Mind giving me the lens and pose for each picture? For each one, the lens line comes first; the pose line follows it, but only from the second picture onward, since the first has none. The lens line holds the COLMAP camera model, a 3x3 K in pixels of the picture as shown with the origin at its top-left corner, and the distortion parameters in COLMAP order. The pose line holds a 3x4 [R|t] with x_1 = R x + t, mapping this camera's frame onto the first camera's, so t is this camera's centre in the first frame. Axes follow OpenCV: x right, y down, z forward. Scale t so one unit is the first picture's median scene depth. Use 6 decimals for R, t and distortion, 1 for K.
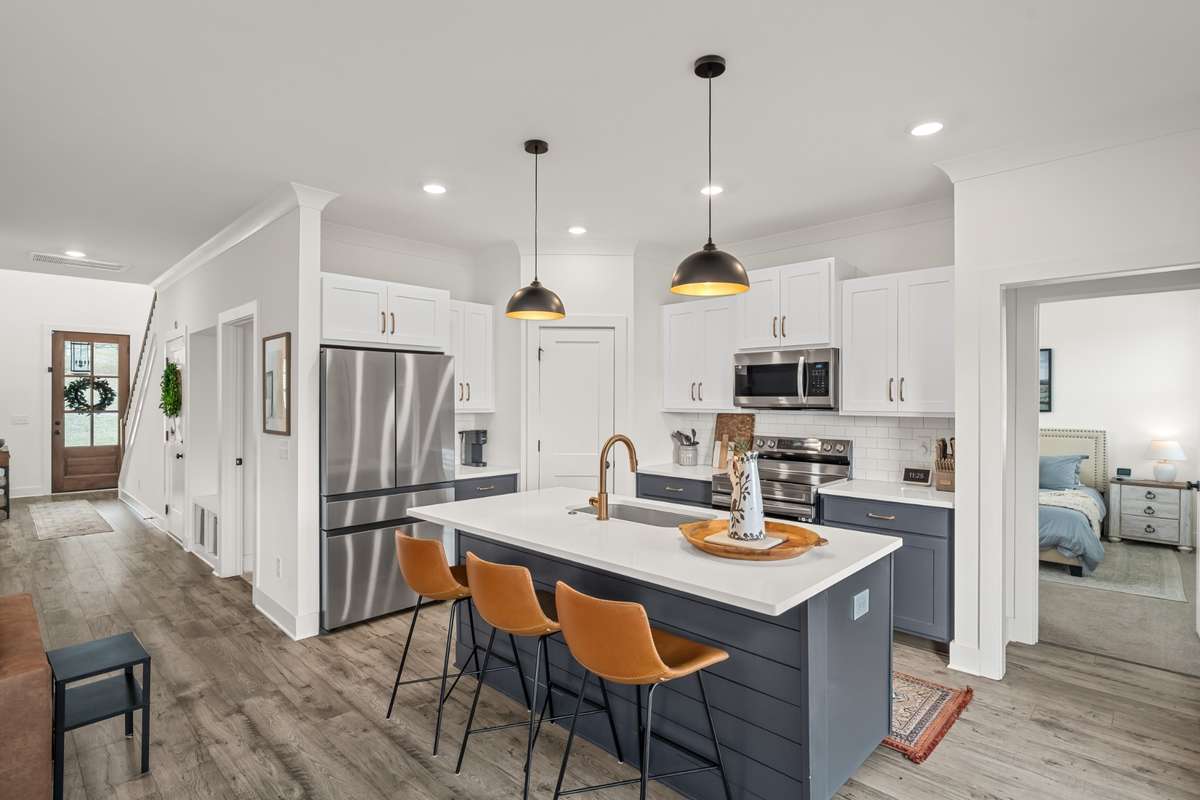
lens RADIAL K [[590.3, 0, 600.0], [0, 590.3, 400.0], [0, 0, 1]] dist [-0.001238, -0.000032]
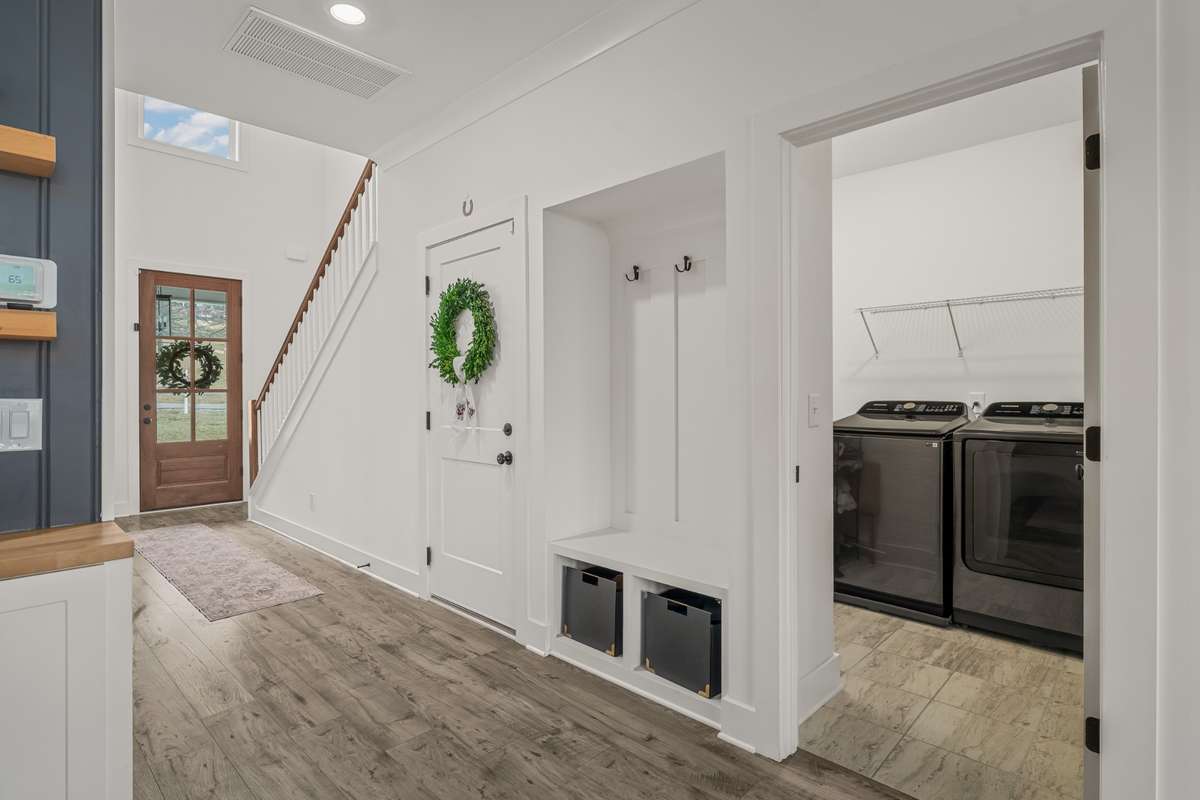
lens RADIAL K [[593.1, 0, 629.4], [0, 593.1, 399.2], [0, 0, 1]] dist [0.000107, -0.000131]
pose [[0.999557, -0.003046, 0.029614, -0.908566], [0.002222, 0.999610, 0.027833, 0.045111], [-0.029687, -0.027755, 0.999174, 0.716830]]
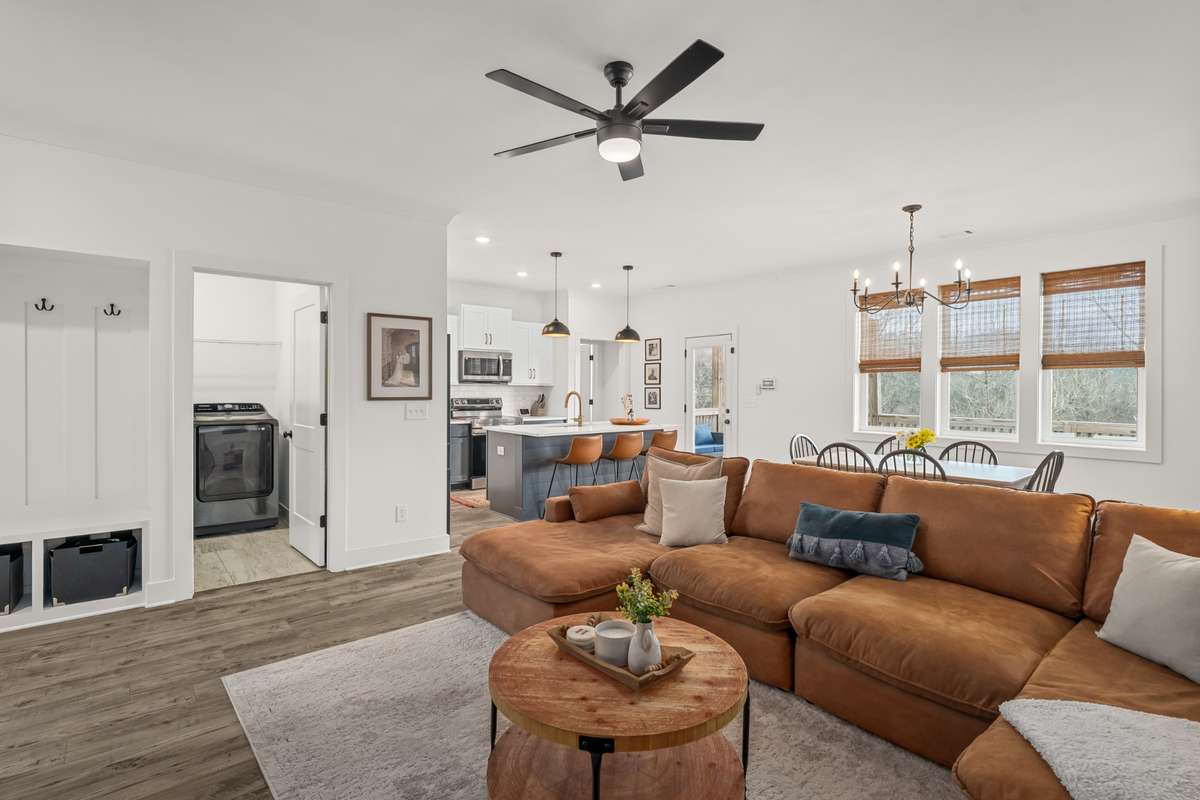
lens RADIAL K [[593.4, 0, 600.0], [0, 593.4, 400.0], [0, 0, 1]] dist [0.000260, 0.000049]
pose [[0.090342, -0.022462, 0.995657, -1.627295], [-0.007121, 0.999705, 0.023200, 0.026268], [-0.995885, -0.009186, 0.090155, 0.484234]]
